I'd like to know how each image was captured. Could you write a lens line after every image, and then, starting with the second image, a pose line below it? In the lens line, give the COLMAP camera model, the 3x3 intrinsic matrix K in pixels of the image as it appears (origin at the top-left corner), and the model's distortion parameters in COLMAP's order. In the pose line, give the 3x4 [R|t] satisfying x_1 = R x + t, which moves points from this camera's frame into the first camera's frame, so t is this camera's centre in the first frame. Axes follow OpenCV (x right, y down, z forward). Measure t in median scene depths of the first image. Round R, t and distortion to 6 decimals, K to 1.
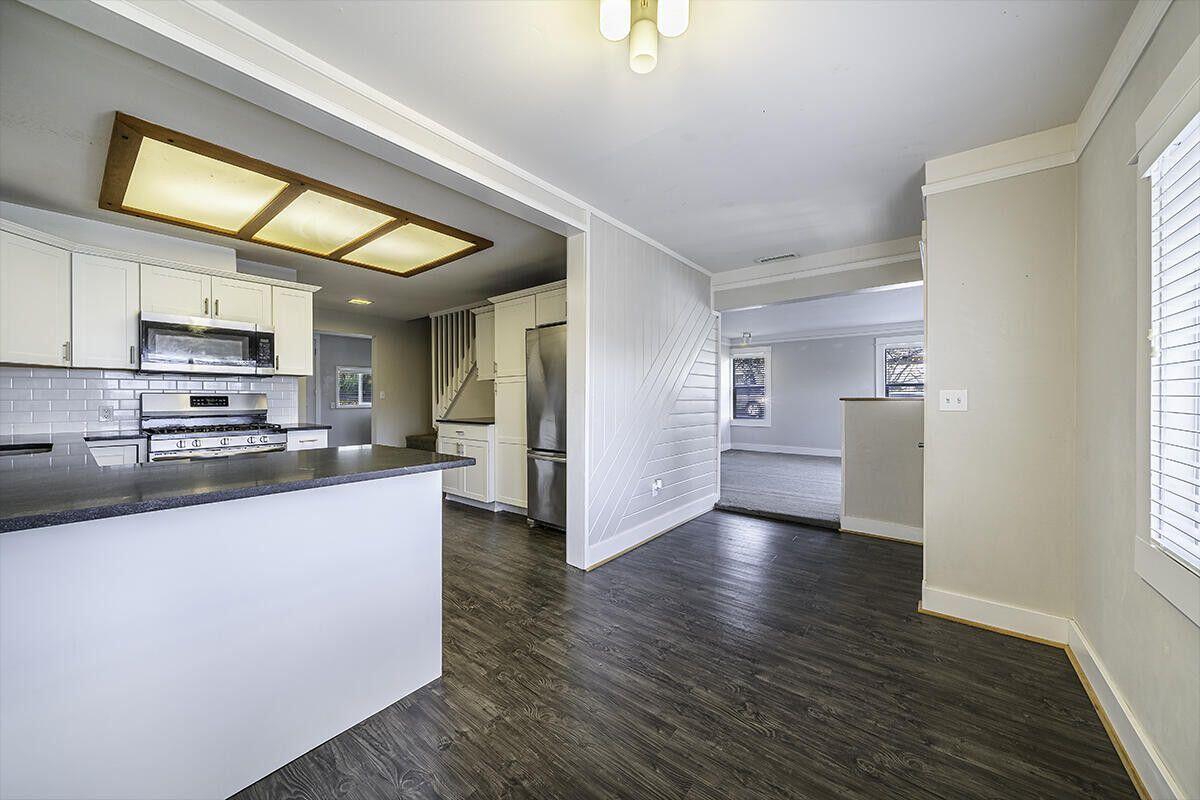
lens RADIAL K [[420.4, 0, 604.5], [0, 420.4, 399.4], [0, 0, 1]] dist [0.000271, 0.000016]
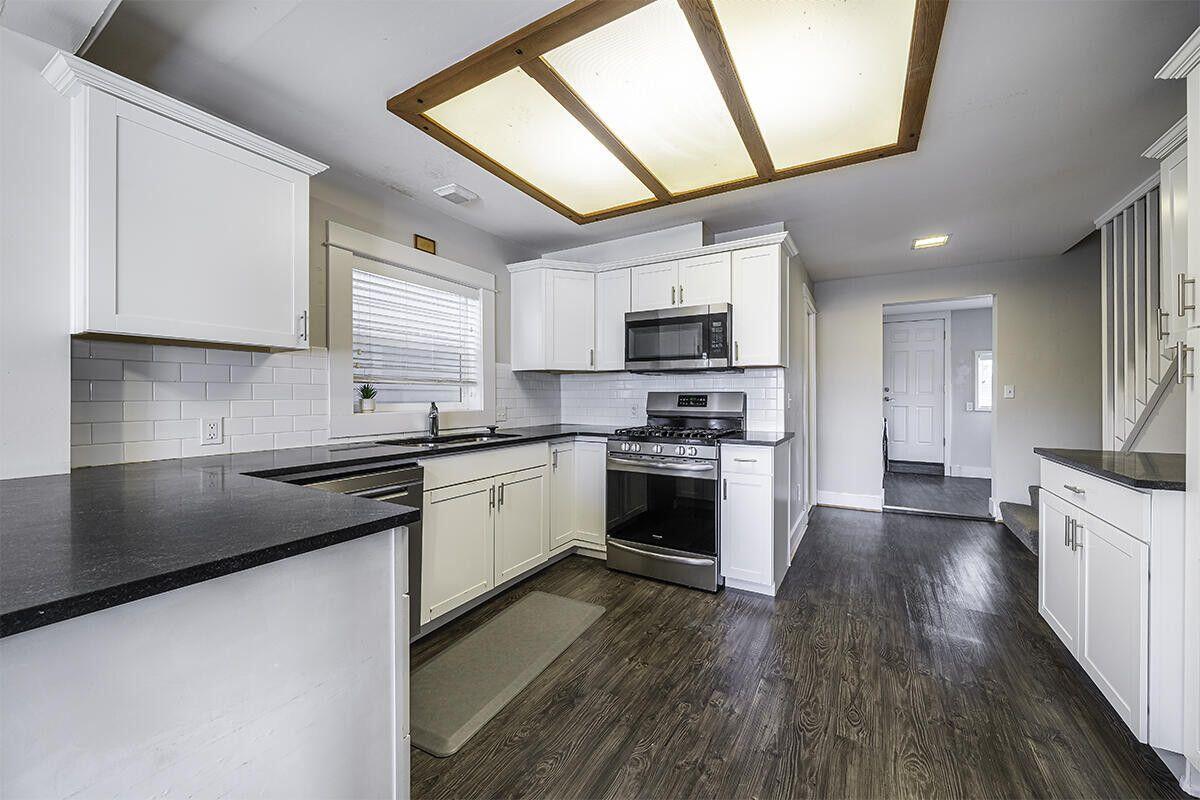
lens RADIAL K [[432.0, 0, 638.6], [0, 432.0, 396.3], [0, 0, 1]] dist [0.000769, 0.000025]
pose [[0.177667, 0.002412, -0.984088, -0.043834], [-0.001385, 0.999997, 0.002201, -0.007187], [0.984090, 0.000972, 0.177669, 0.721872]]
